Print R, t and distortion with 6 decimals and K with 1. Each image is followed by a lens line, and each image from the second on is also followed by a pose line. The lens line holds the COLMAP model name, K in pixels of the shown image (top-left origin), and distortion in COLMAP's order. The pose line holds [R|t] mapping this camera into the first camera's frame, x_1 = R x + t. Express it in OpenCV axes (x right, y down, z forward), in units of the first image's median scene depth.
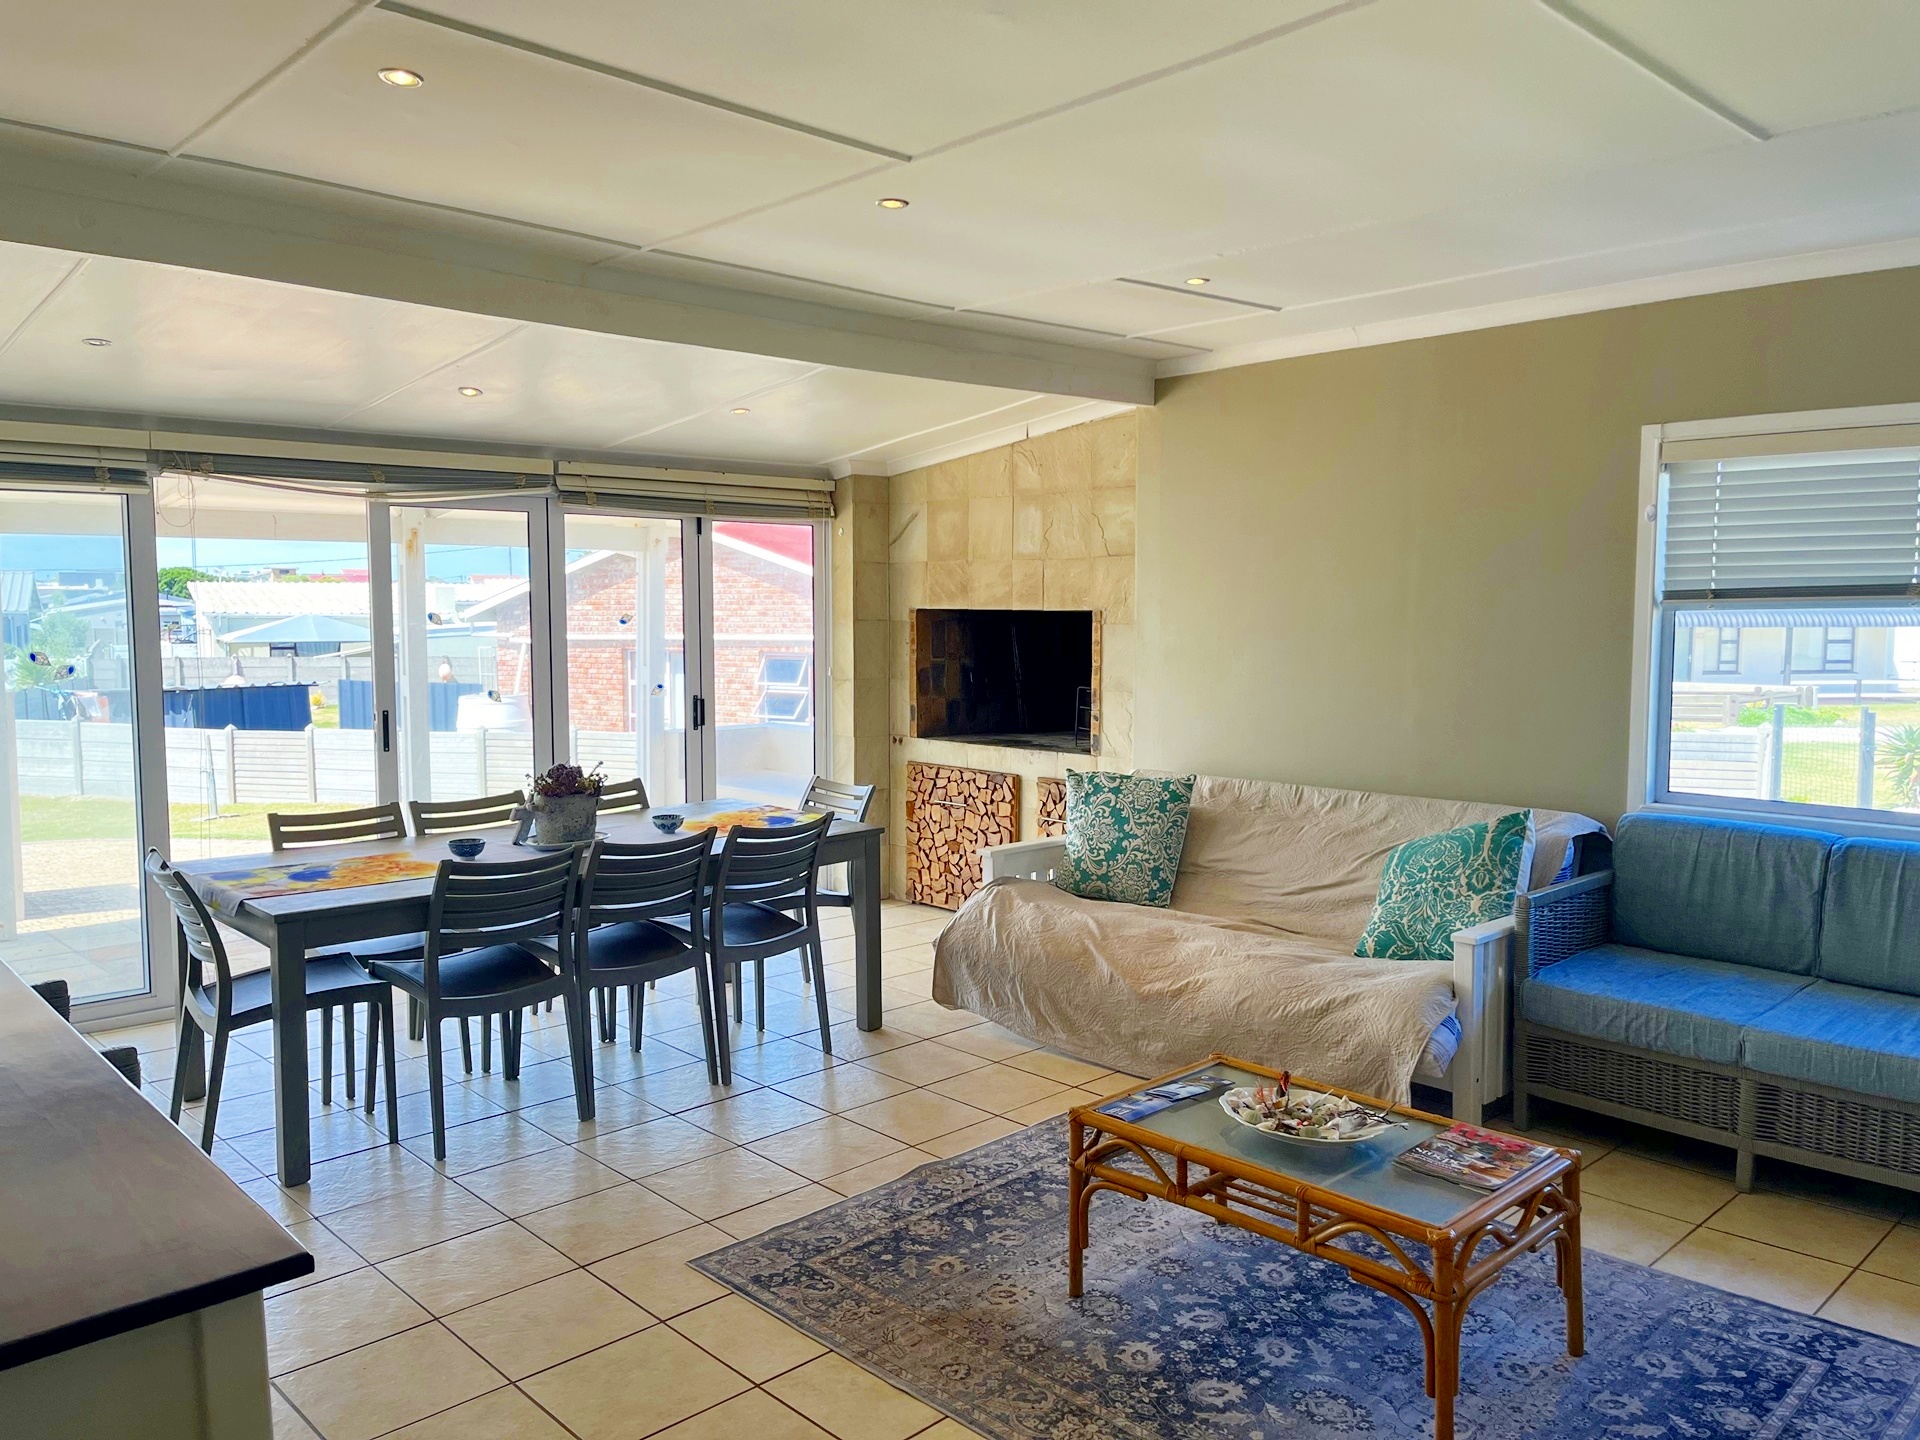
lens RADIAL K [[1435.4, 0, 960.0], [0, 1435.4, 720.0], [0, 0, 1]] dist [0.016598, 0.000855]
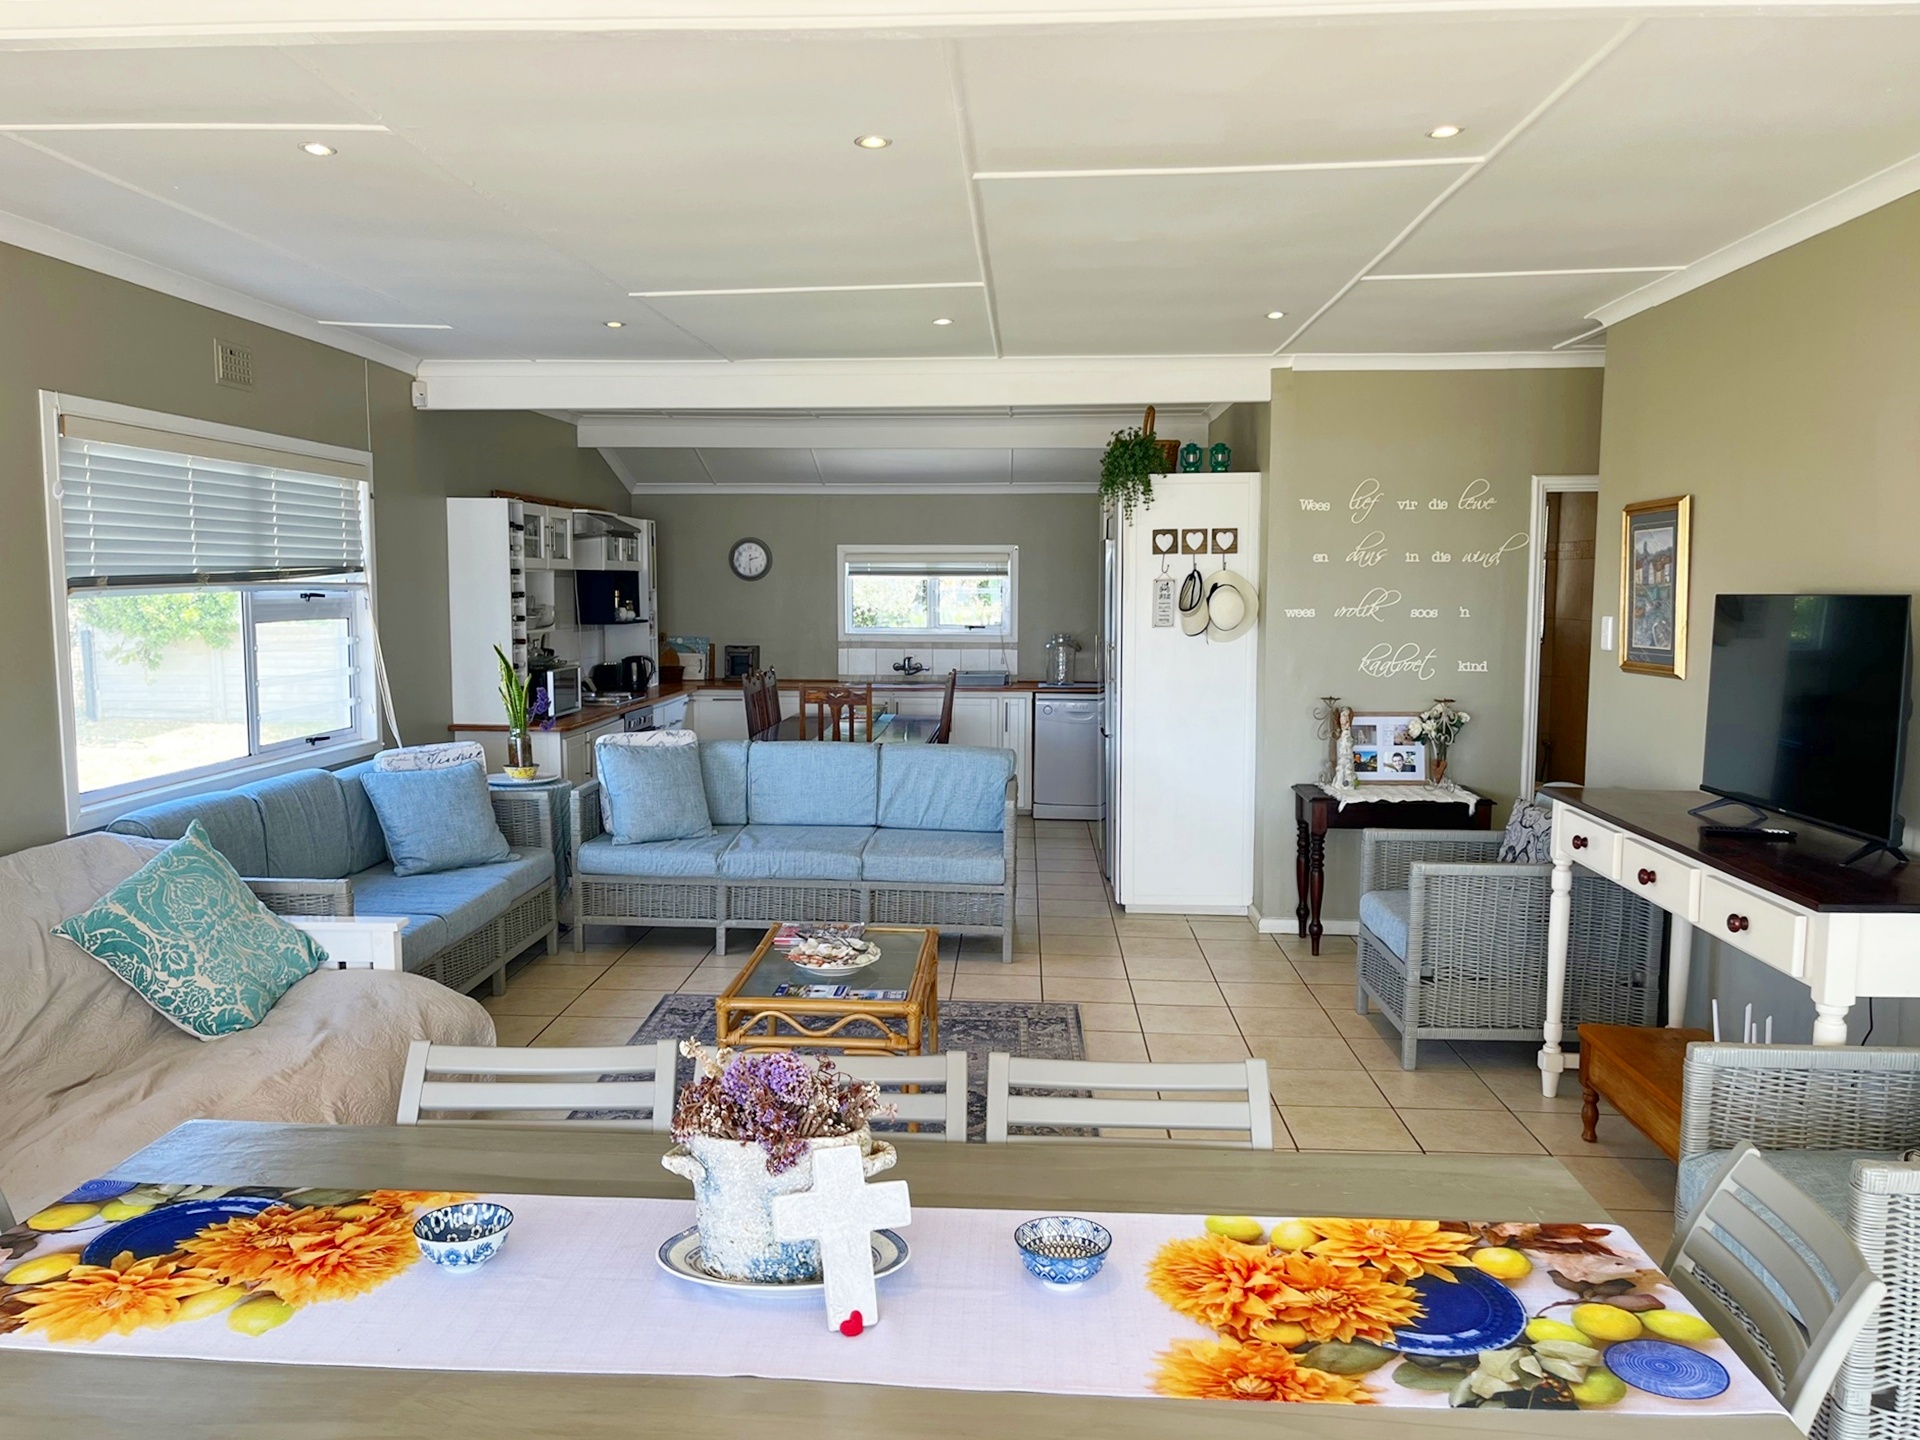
lens RADIAL K [[1473.5, 0, 955.3], [0, 1473.5, 731.7], [0, 0, 1]] dist [0.073034, -0.085236]
pose [[-0.687393, -0.072075, 0.722701, -0.757543], [0.059872, 0.986053, 0.155286, -0.137972], [-0.723814, 0.150013, -0.673491, 1.616048]]
